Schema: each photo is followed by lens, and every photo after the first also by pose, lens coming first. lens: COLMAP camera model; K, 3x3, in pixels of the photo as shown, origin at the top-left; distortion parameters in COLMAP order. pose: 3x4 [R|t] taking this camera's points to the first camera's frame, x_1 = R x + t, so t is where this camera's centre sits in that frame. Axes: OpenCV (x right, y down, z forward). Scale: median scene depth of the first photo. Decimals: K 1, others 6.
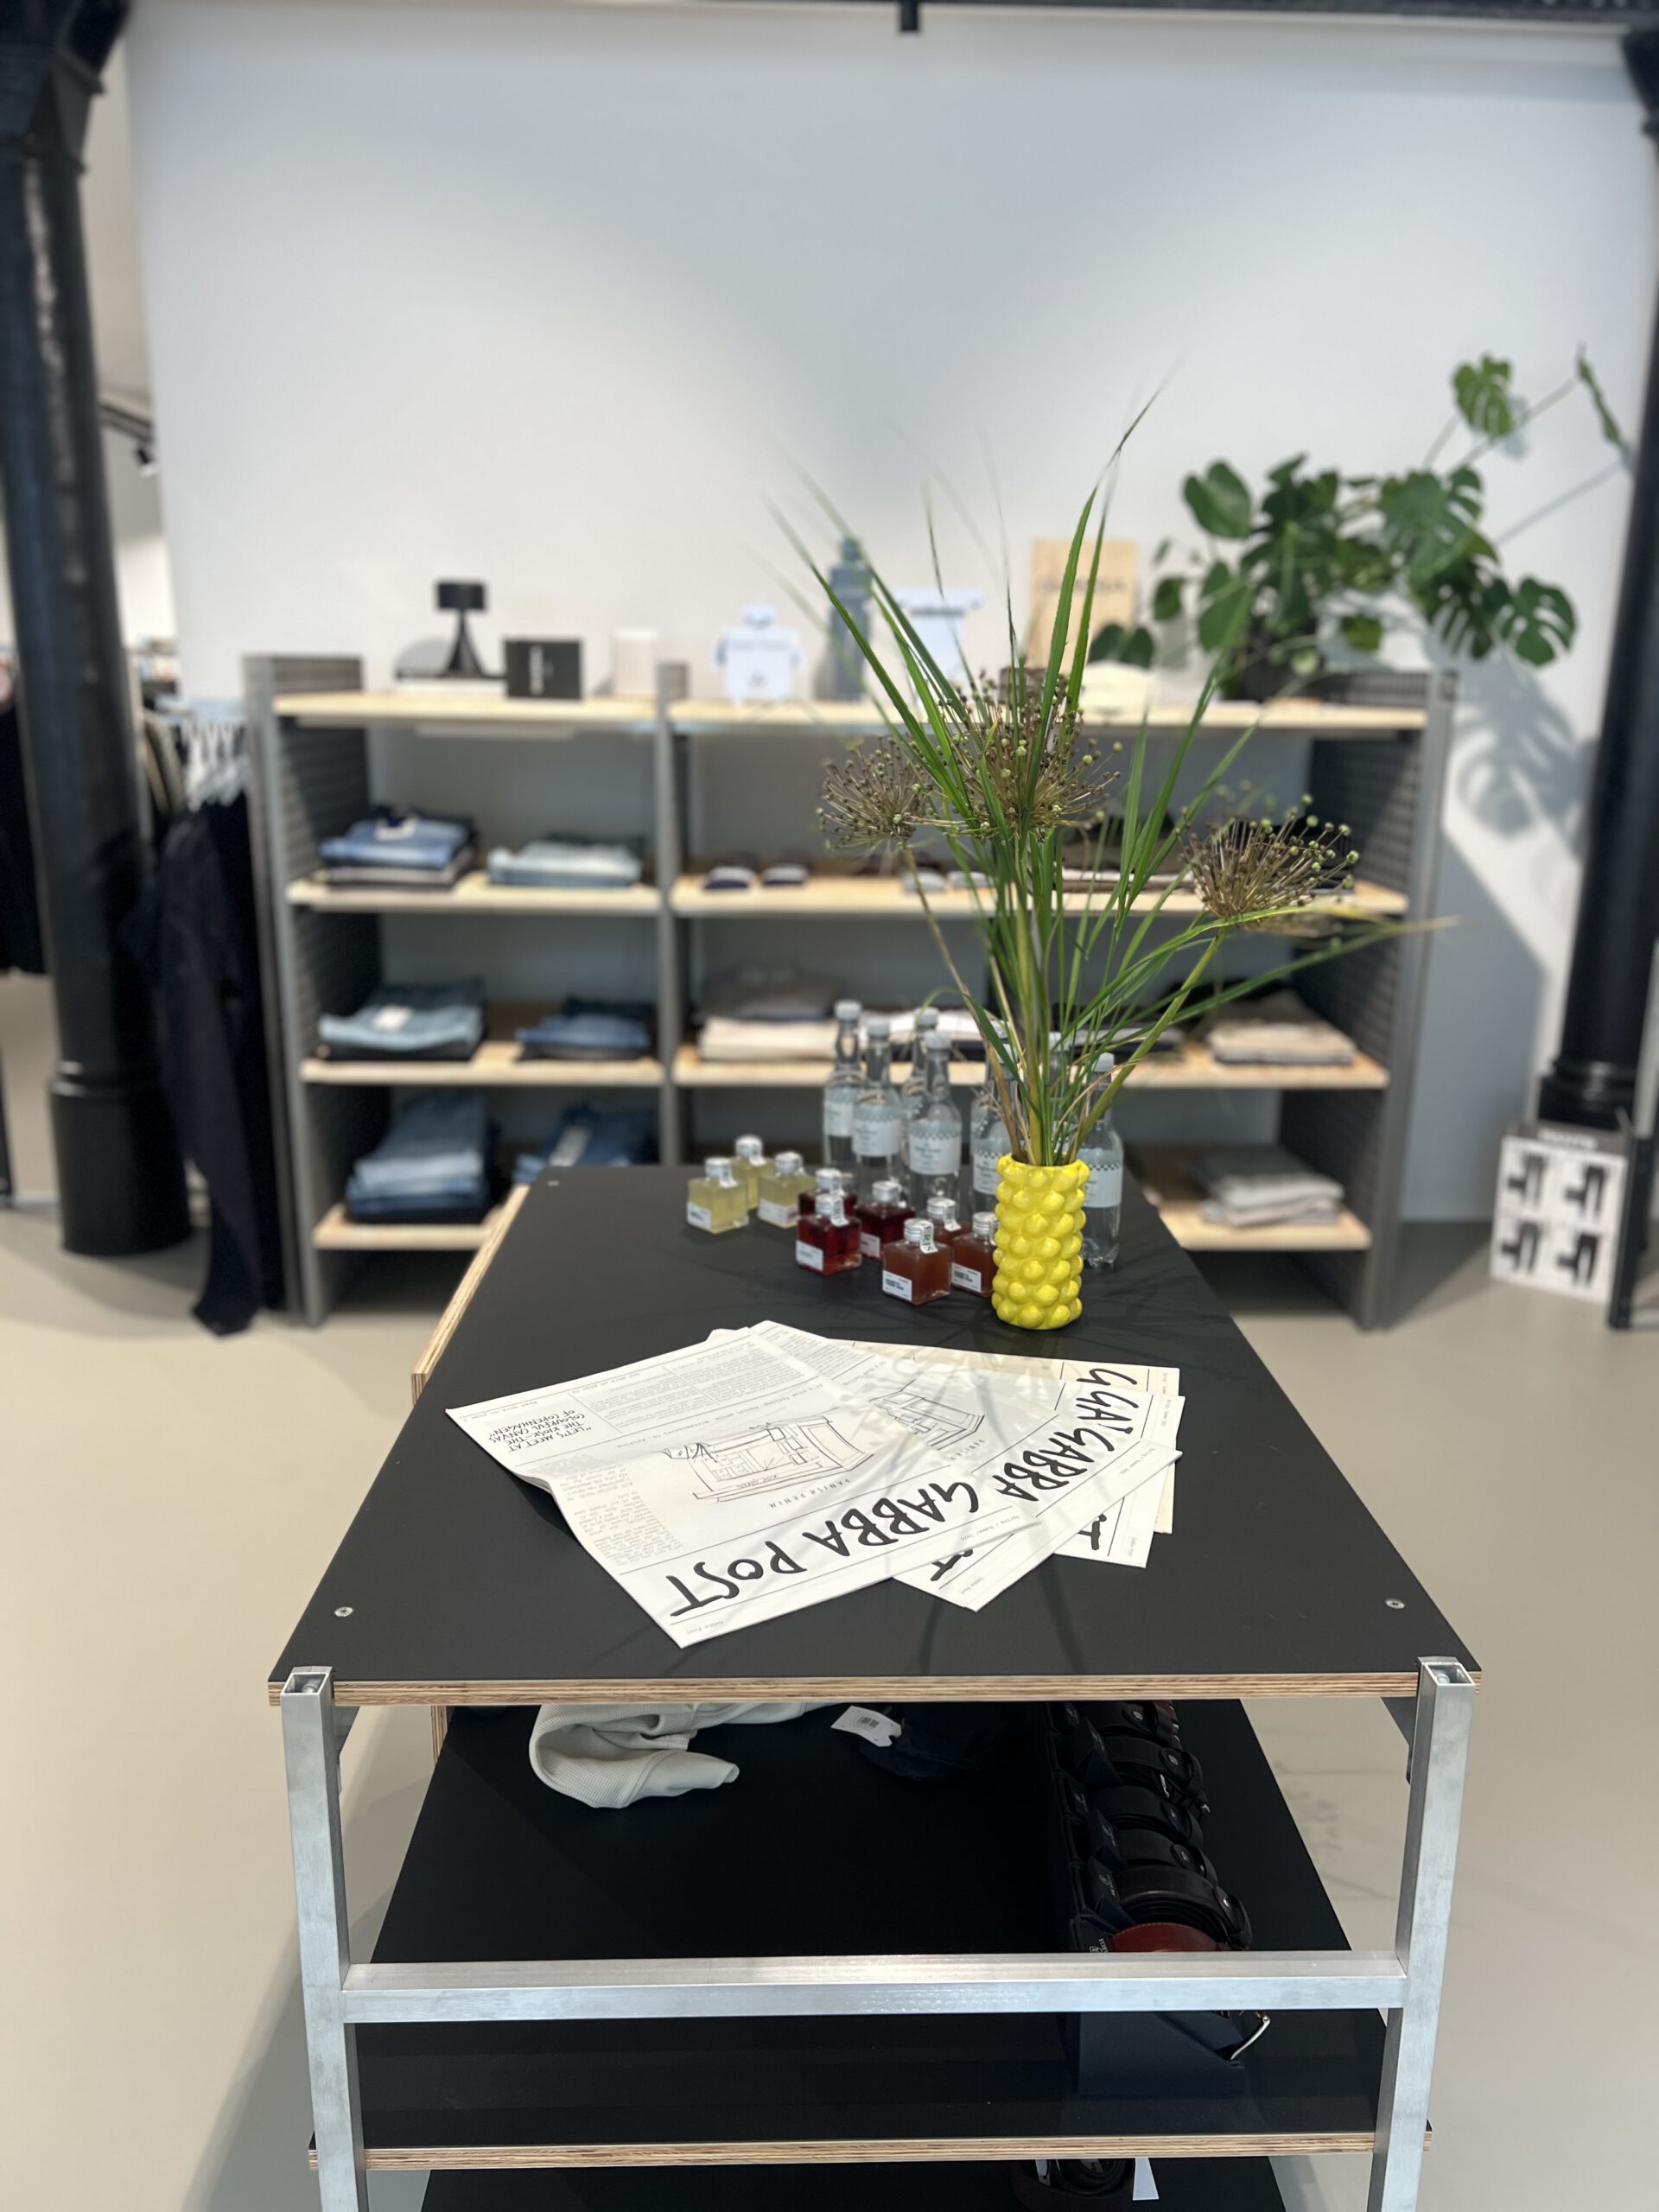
lens RADIAL K [[1672.2, 0, 829.5], [0, 1672.2, 1106.0], [0, 0, 1]] dist [0.003620, 0.000357]
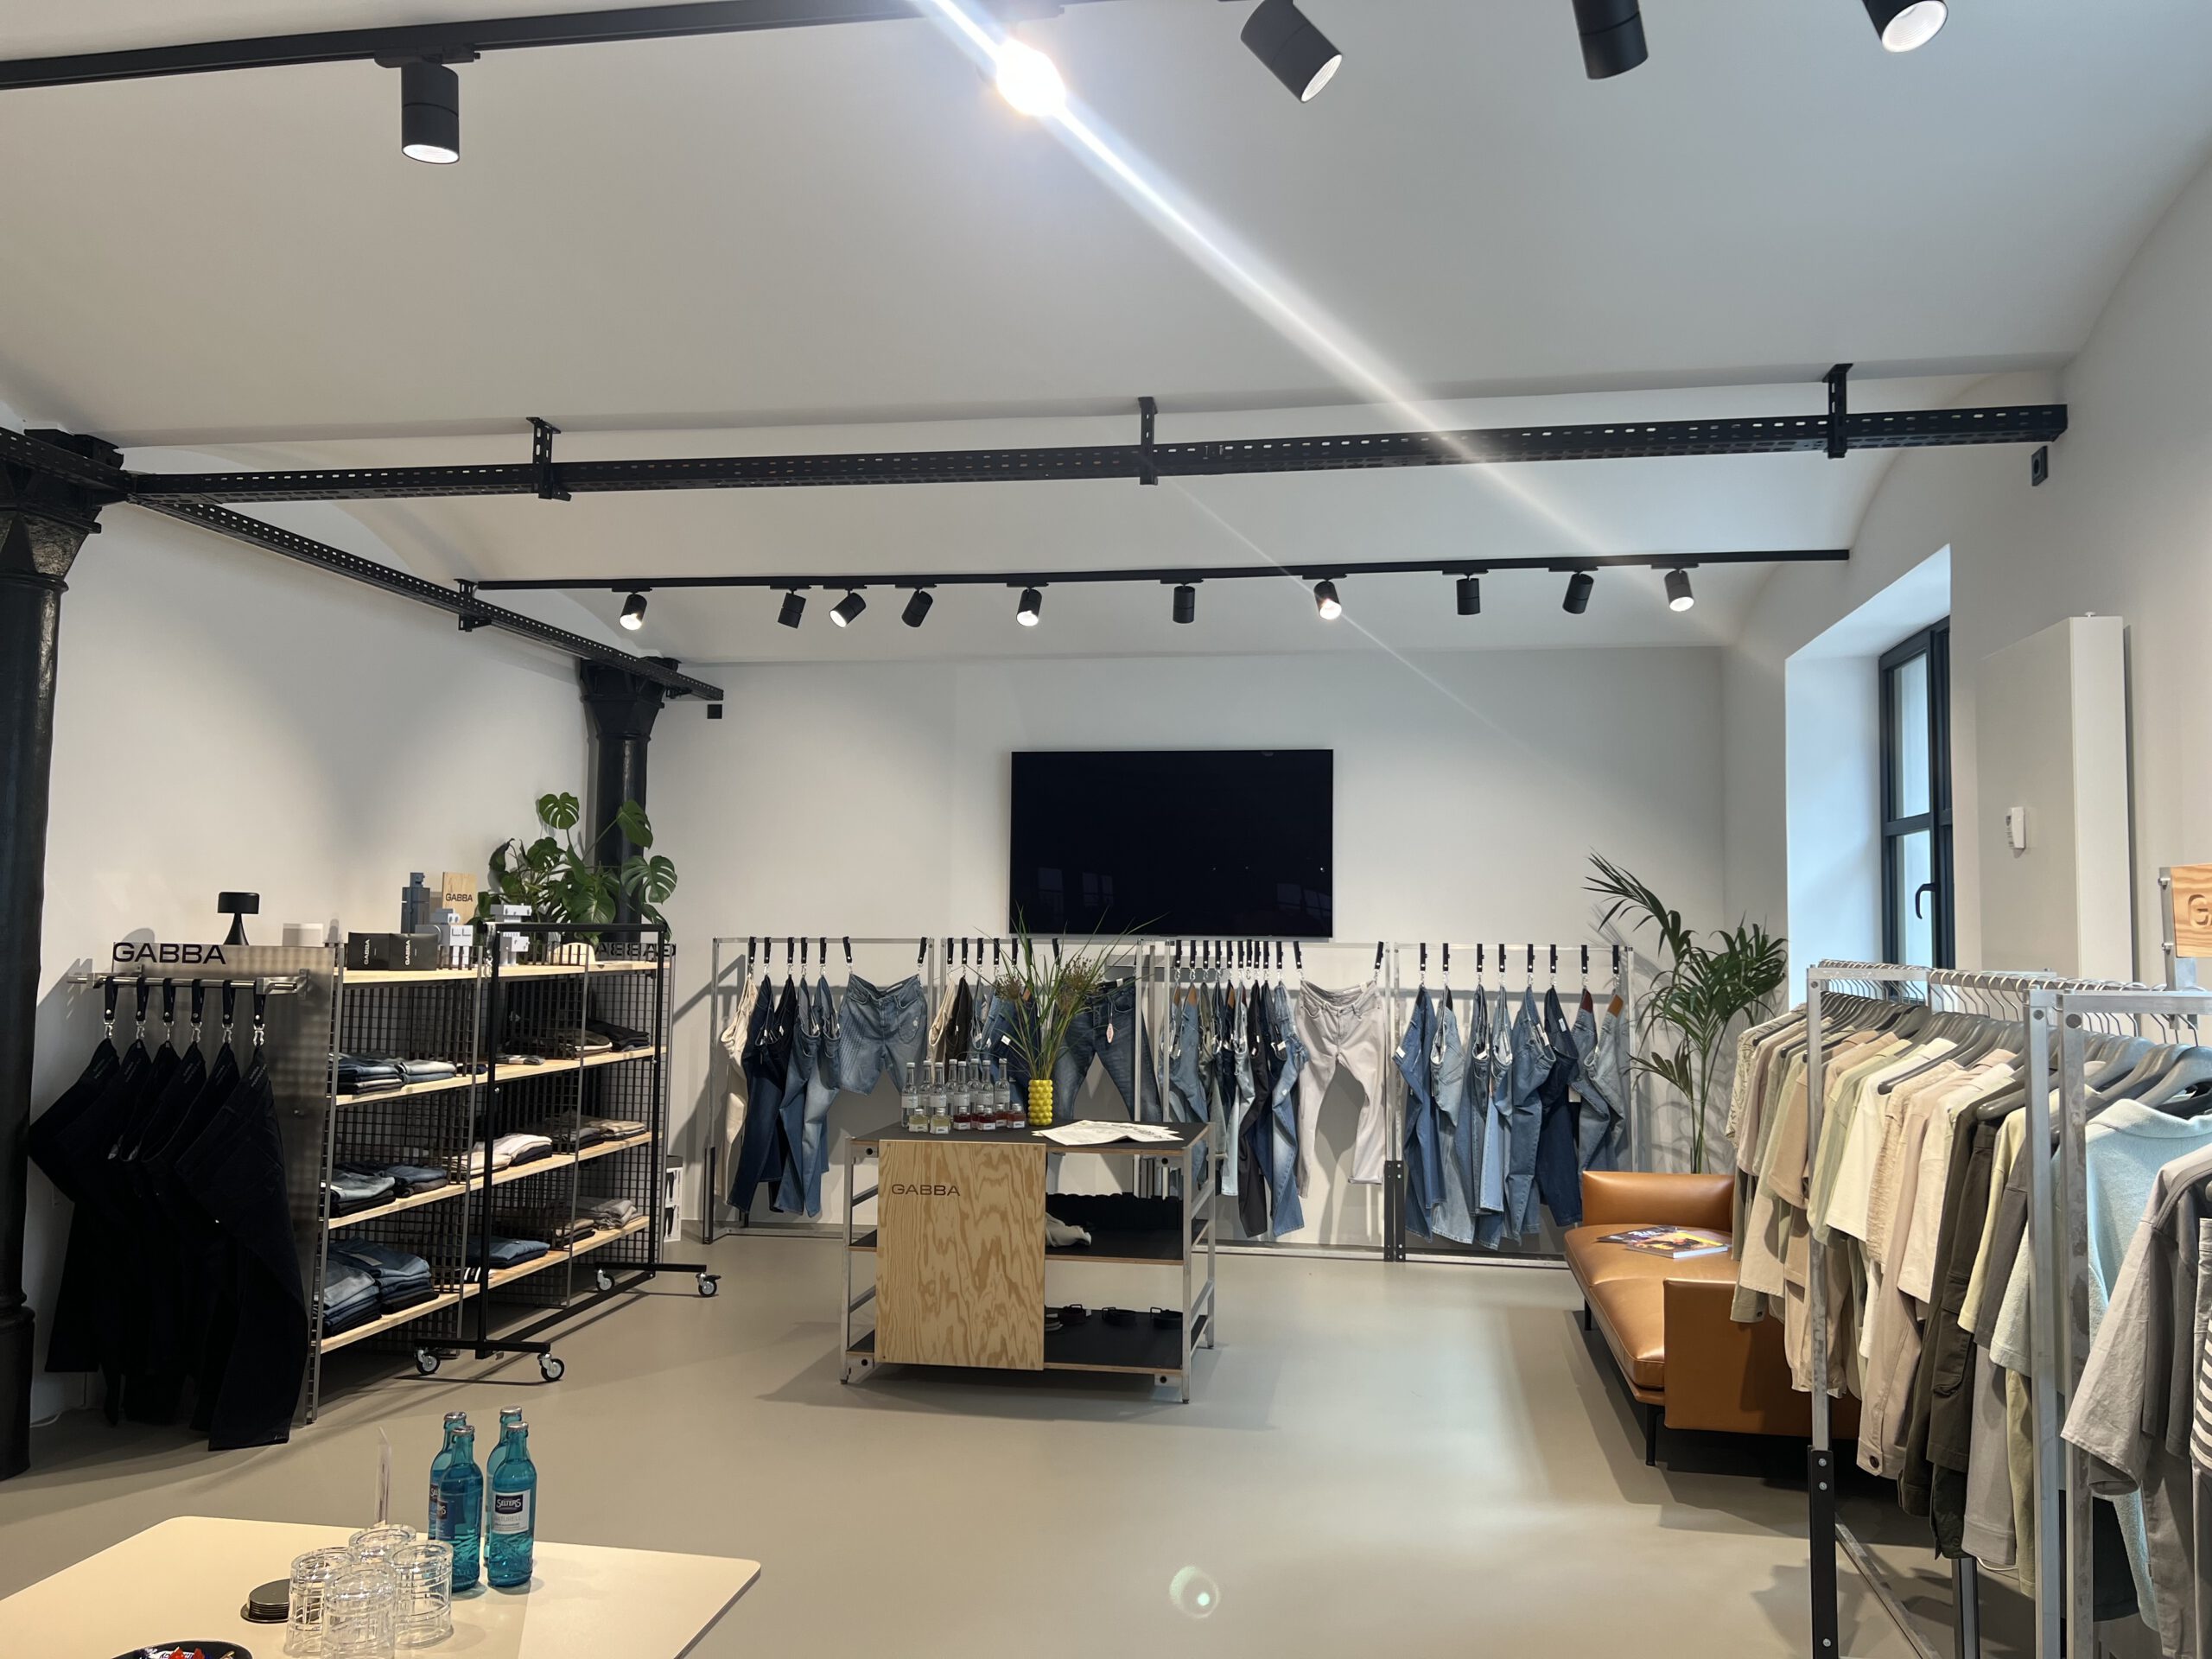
lens RADIAL K [[1672.2, 0, 1106.0], [0, 1672.2, 829.5], [0, 0, 1]] dist [0.003620, 0.000357]
pose [[0.202549, 0.050043, 0.977993, -1.530007], [0.261094, 0.959783, -0.103186, -0.020213], [-0.943824, 0.276248, 0.181337, 0.010927]]
